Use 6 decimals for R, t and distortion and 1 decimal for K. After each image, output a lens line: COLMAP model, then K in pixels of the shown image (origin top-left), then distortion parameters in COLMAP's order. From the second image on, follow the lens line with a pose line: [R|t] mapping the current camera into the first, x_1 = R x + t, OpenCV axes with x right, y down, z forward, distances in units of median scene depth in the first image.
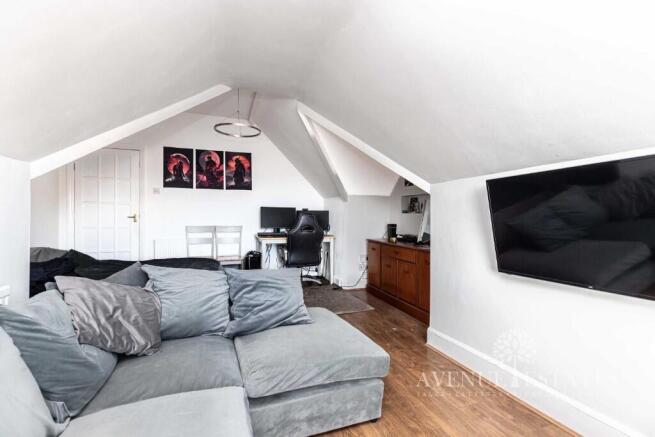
lens RADIAL K [[300.6, 0, 328.1], [0, 300.6, 218.0], [0, 0, 1]] dist [0.003108, 0.000068]
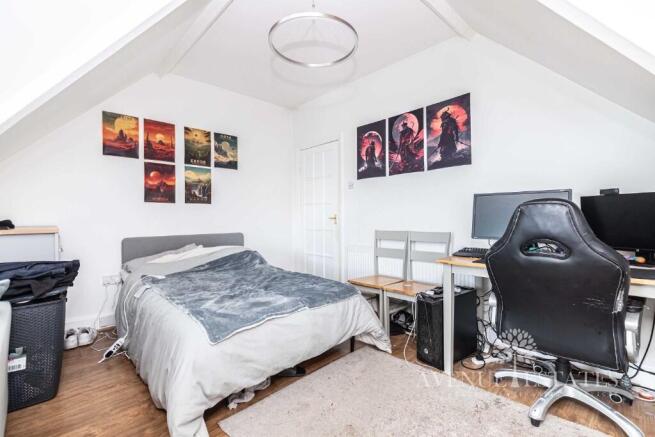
lens RADIAL K [[300.6, 0, 326.7], [0, 300.6, 222.8], [0, 0, 1]] dist [0.003108, 0.000068]
pose [[0.396877, -0.000257, -0.917872, 0.128456], [0.002260, 0.999997, 0.000697, 0.008008], [0.917869, -0.002351, 0.396877, 0.591892]]
